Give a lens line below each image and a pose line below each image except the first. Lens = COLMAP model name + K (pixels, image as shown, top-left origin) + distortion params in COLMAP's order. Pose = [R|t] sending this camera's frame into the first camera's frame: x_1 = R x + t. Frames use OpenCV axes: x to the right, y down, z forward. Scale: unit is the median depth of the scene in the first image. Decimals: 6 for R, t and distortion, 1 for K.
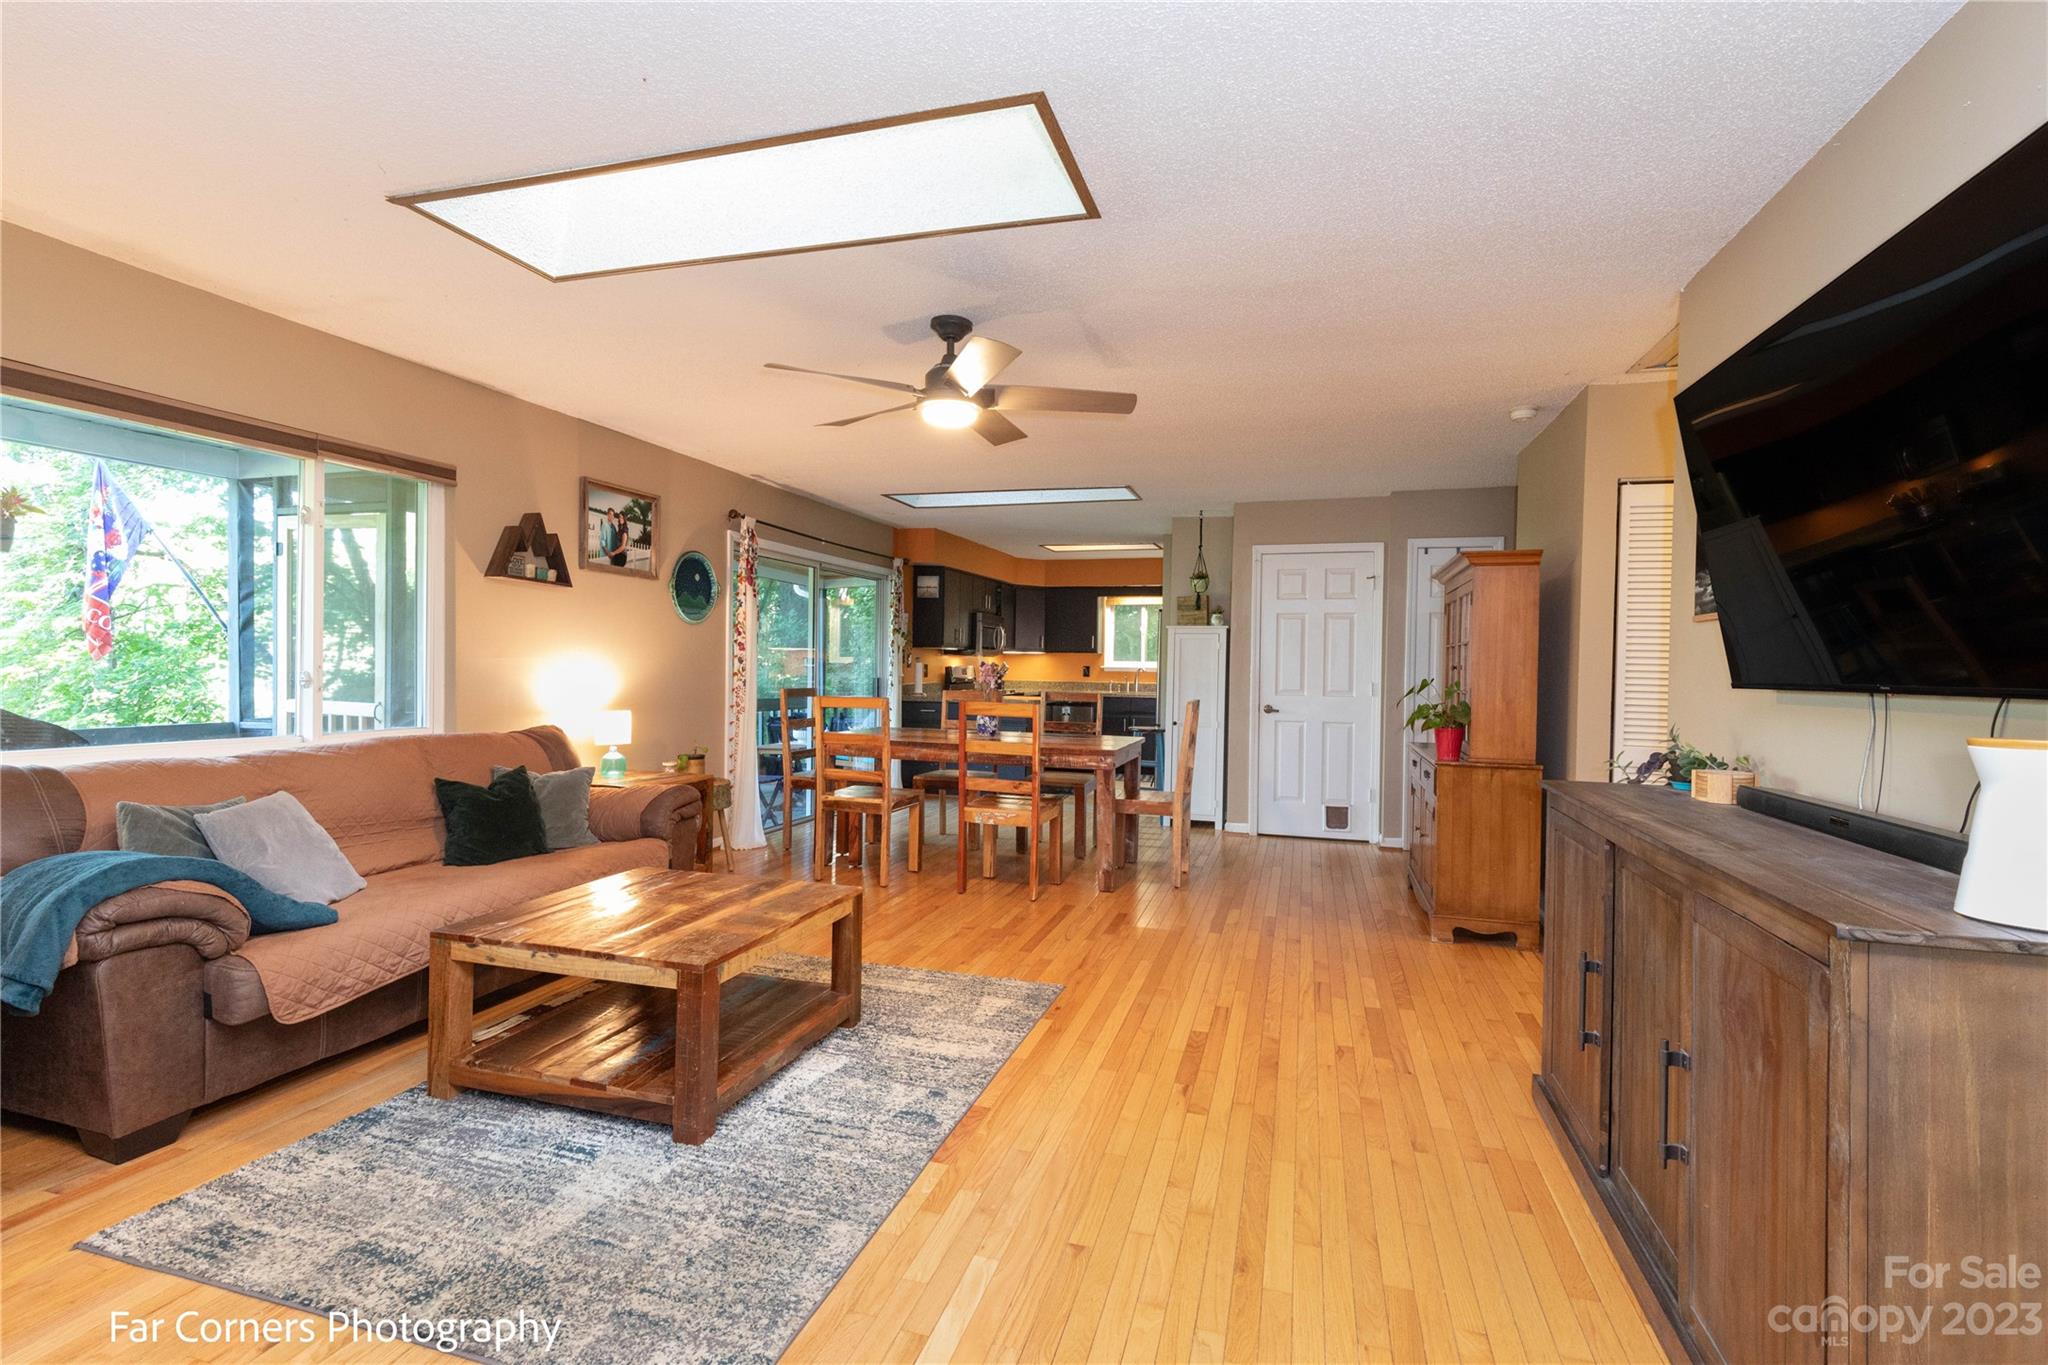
lens RADIAL K [[933.7, 0, 1024.0], [0, 933.7, 682.5], [0, 0, 1]] dist [0.001206, 0.000190]
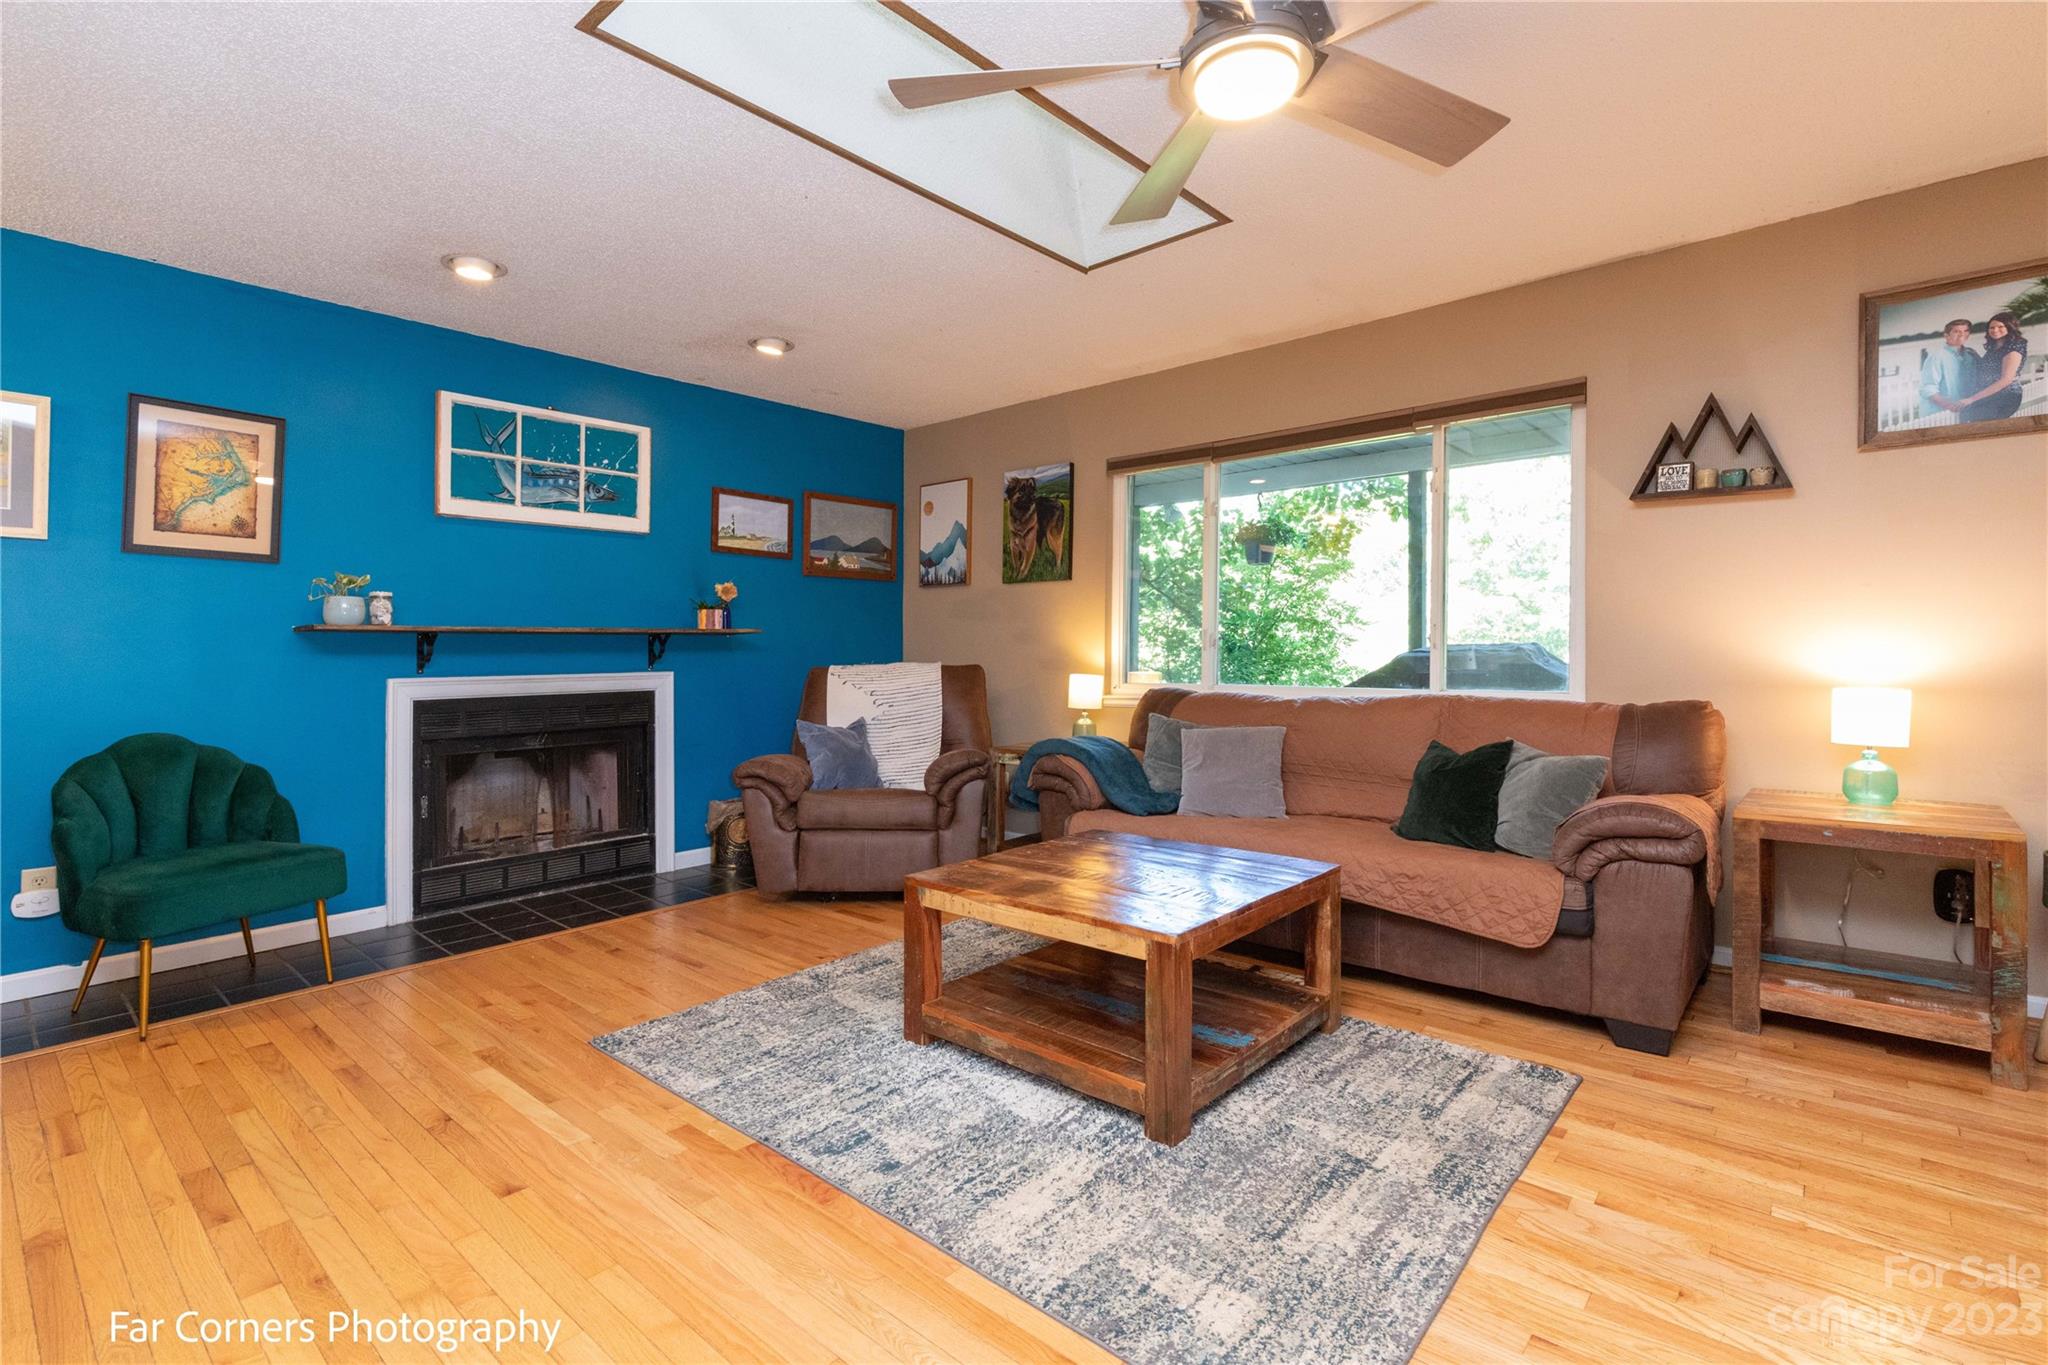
lens RADIAL K [[948.3, 0, 1024.5], [0, 948.3, 646.0], [0, 0, 1]] dist [0.000761, 0.000073]
pose [[-0.415518, -0.013698, -0.909482, 0.482178], [-0.010757, 0.999891, -0.010144, 0.026584], [0.909522, 0.005569, -0.415619, 1.221320]]
